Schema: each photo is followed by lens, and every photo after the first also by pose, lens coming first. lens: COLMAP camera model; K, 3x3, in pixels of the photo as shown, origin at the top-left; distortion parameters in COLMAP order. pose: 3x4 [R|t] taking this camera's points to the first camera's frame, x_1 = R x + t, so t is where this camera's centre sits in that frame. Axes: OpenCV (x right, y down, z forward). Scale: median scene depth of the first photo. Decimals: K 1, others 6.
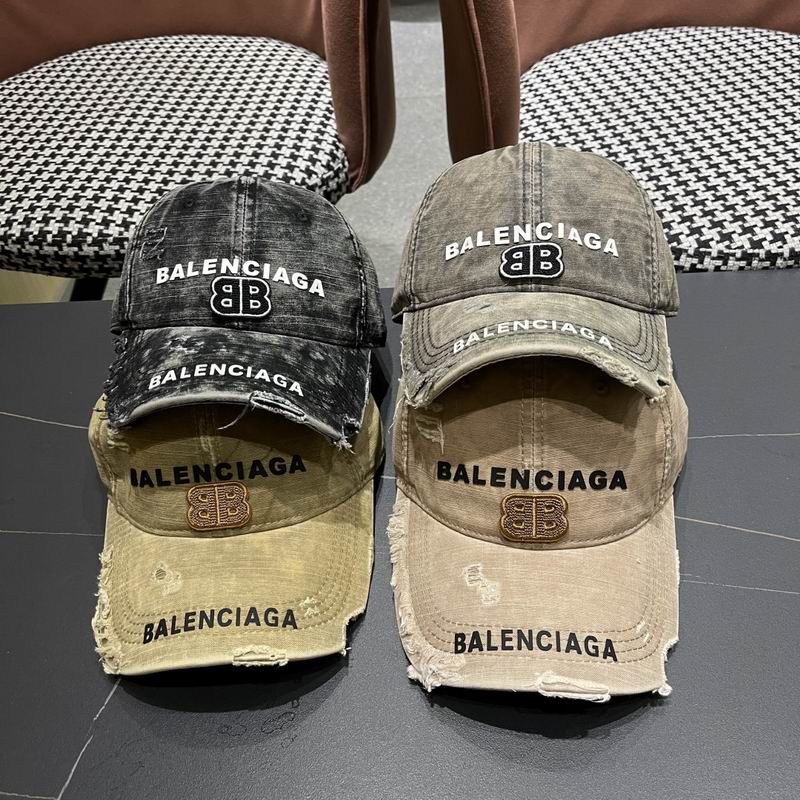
lens RADIAL K [[881.2, 0, 409.0], [0, 881.2, 395.7], [0, 0, 1]] dist [0.012105, 0.052859]
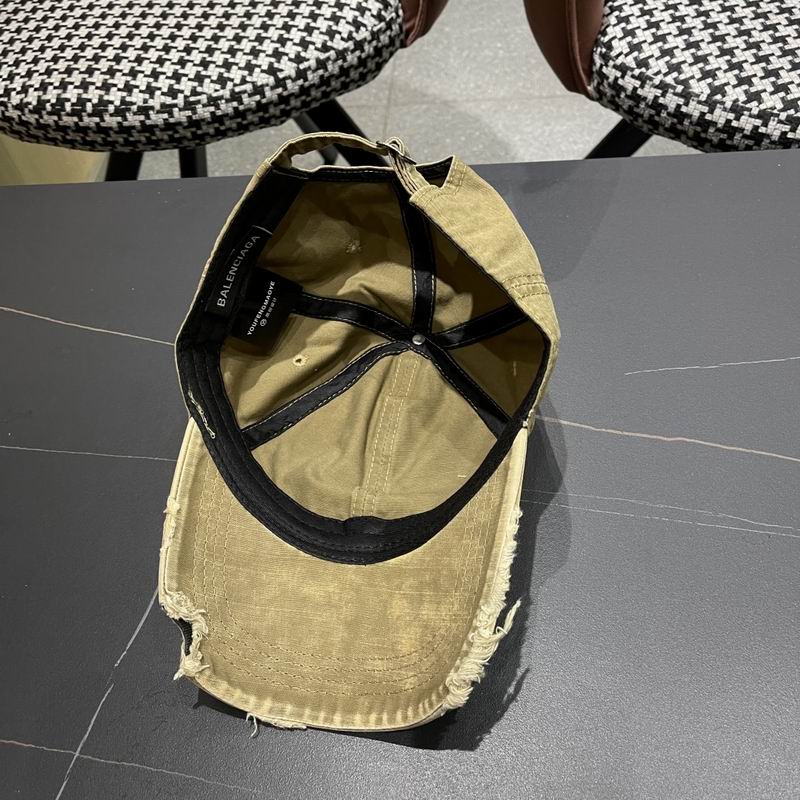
lens RADIAL K [[879.0, 0, 400.1], [0, 879.0, 400.1], [0, 0, 1]] dist [0.026881, -0.010988]
pose [[0.996840, 0.020118, -0.076843, 0.002732], [-0.007008, 0.985897, 0.167206, -0.036865], [0.079123, -0.166139, 0.982923, 0.096823]]
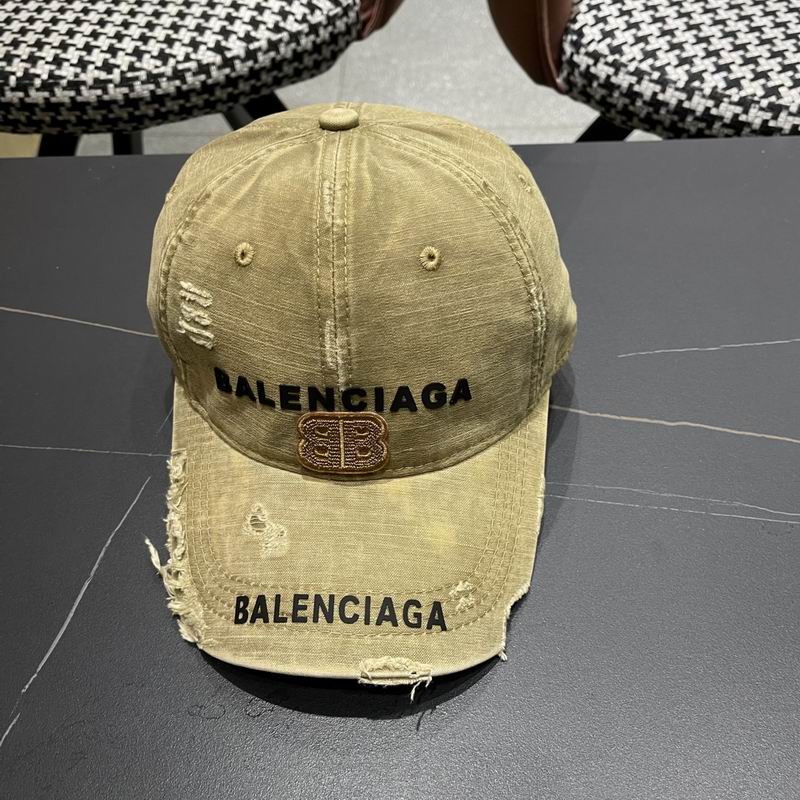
lens RADIAL K [[874.6, 0, 409.6], [0, 874.6, 404.6], [0, 0, 1]] dist [0.107259, -0.186663]
pose [[0.999778, 0.020242, 0.005831, -0.022056], [-0.020744, 0.994232, 0.105226, 0.021759], [-0.003668, -0.105324, 0.994431, 0.161801]]
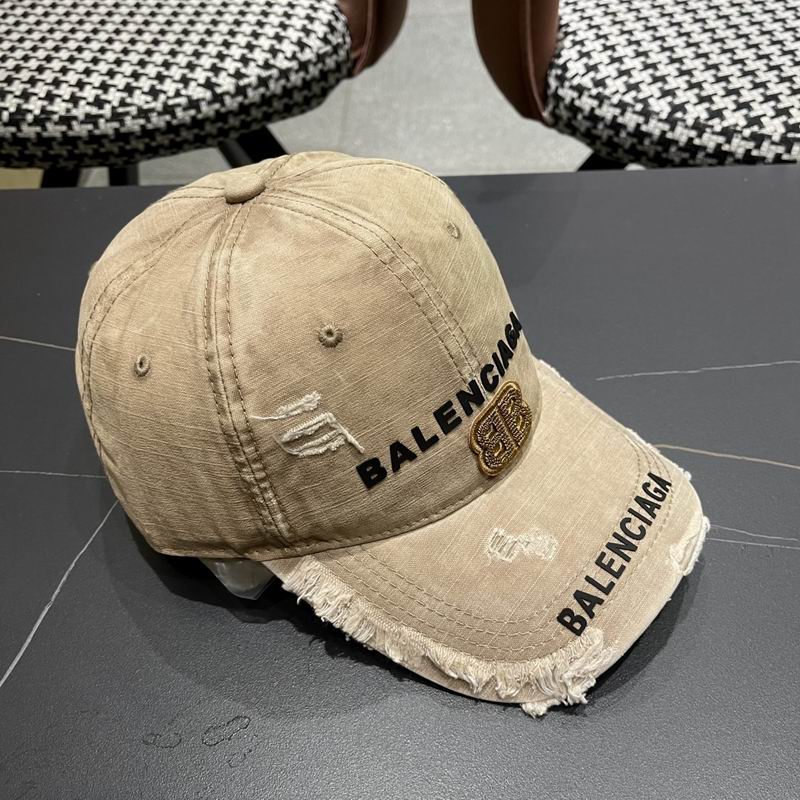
lens RADIAL K [[881.1, 0, 409.6], [0, 881.1, 397.1], [0, 0, 1]] dist [0.058613, -0.092146]
pose [[0.999776, 0.019599, -0.008018, 0.000261], [-0.019207, 0.998741, 0.046338, 0.035096], [0.008916, -0.046174, 0.998894, 0.167395]]
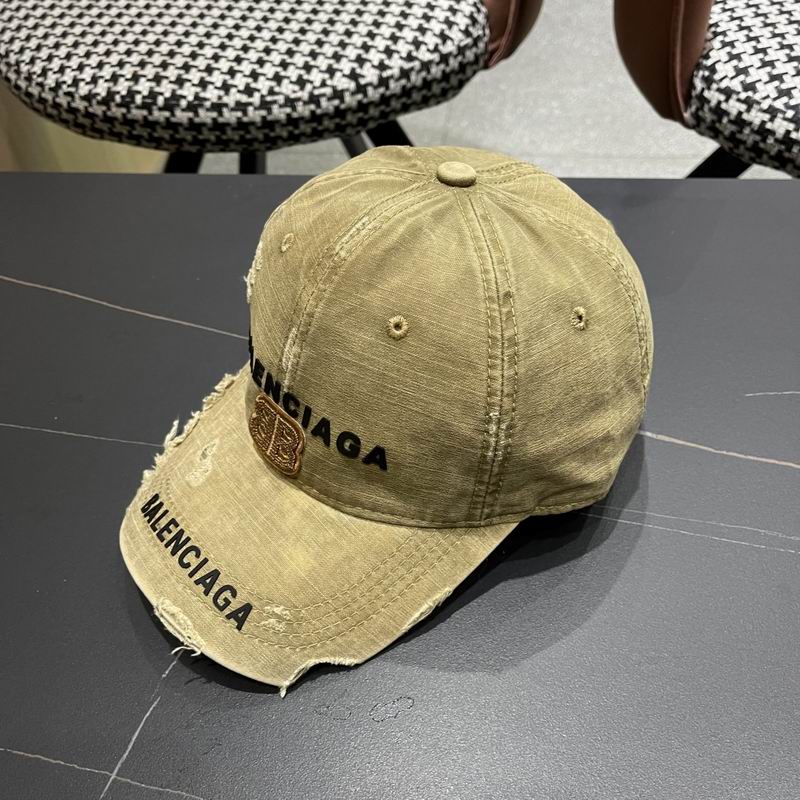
lens RADIAL K [[885.4, 0, 399.4], [0, 885.4, 405.3], [0, 0, 1]] dist [0.022062, -0.011731]
pose [[0.992635, 0.081823, -0.089339, -0.053659], [-0.073917, 0.993332, 0.088476, 0.020544], [0.095983, -0.081221, 0.992064, 0.144378]]
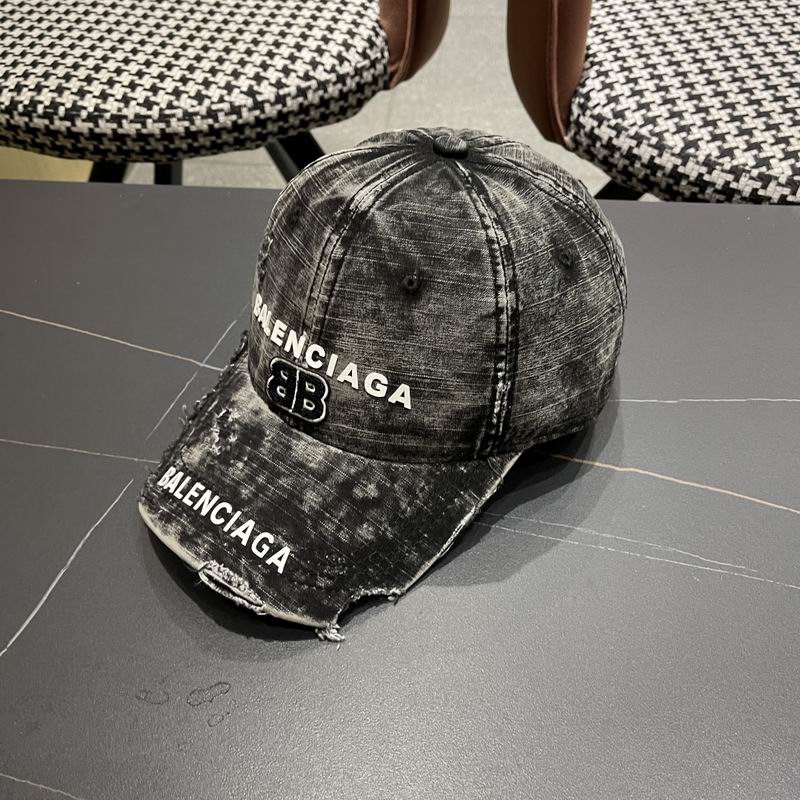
lens RADIAL K [[884.1, 0, 399.2], [0, 884.1, 389.7], [0, 0, 1]] dist [0.020629, 0.005273]
pose [[0.993879, 0.094888, -0.056580, 0.024735], [-0.091755, 0.994228, 0.055610, 0.017394], [0.061530, -0.050078, 0.996848, 0.122700]]
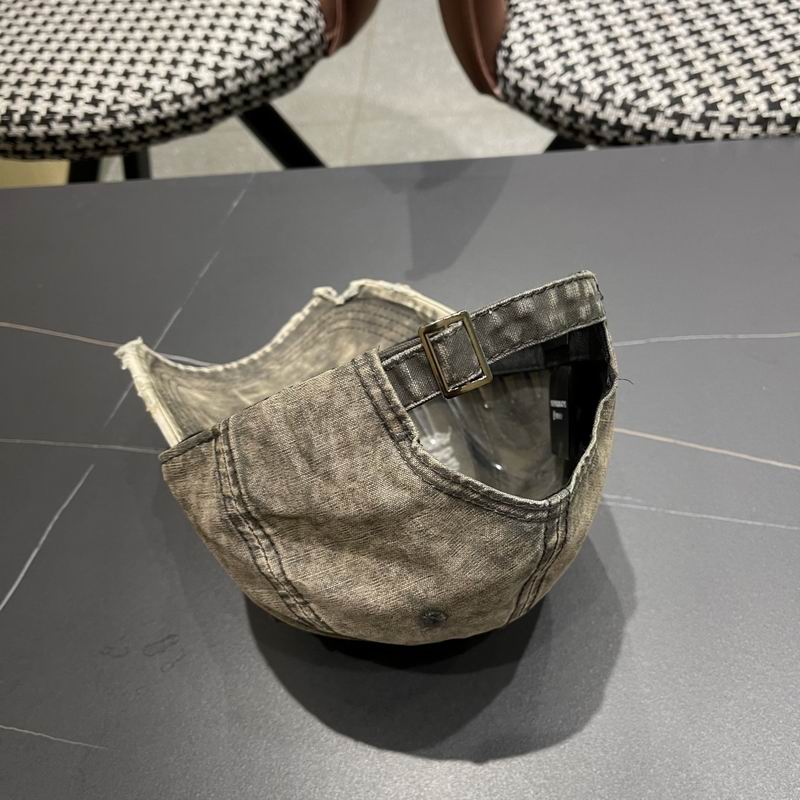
lens RADIAL K [[879.2, 0, 393.8], [0, 879.2, 404.0], [0, 0, 1]] dist [0.052626, -0.074462]
pose [[0.994369, 0.010487, -0.105455, 0.109445], [0.004878, 0.989509, 0.144389, -0.011918], [0.105863, -0.144091, 0.983886, 0.077458]]
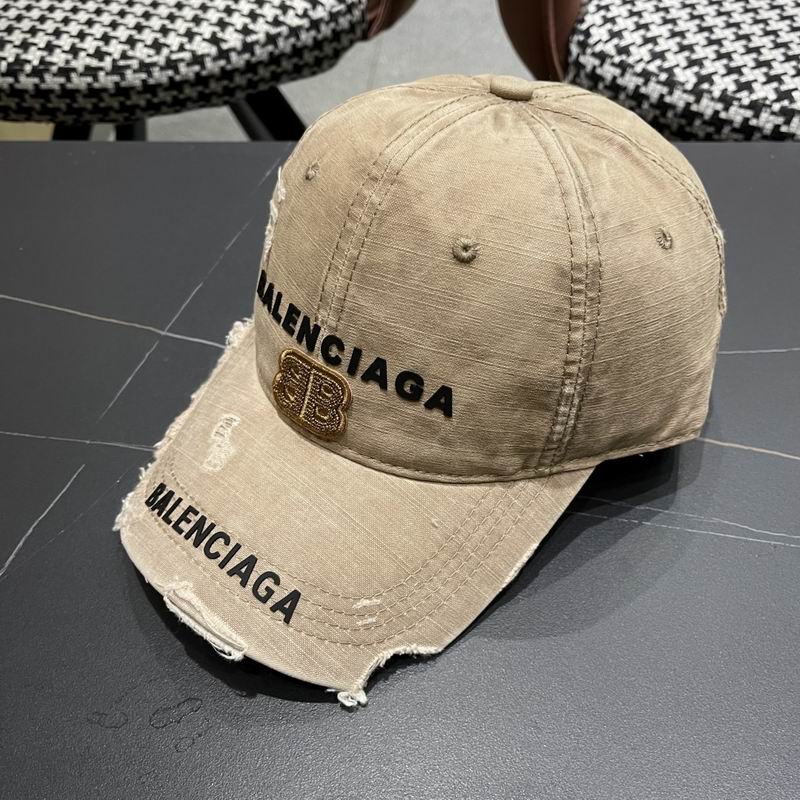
lens RADIAL K [[879.1, 0, 413.7], [0, 879.1, 400.1], [0, 0, 1]] dist [0.102224, -0.187556]
pose [[0.997741, 0.060871, -0.028413, 0.020255], [-0.058878, 0.996057, 0.066365, 0.043324], [0.032340, -0.064542, 0.997391, 0.196956]]
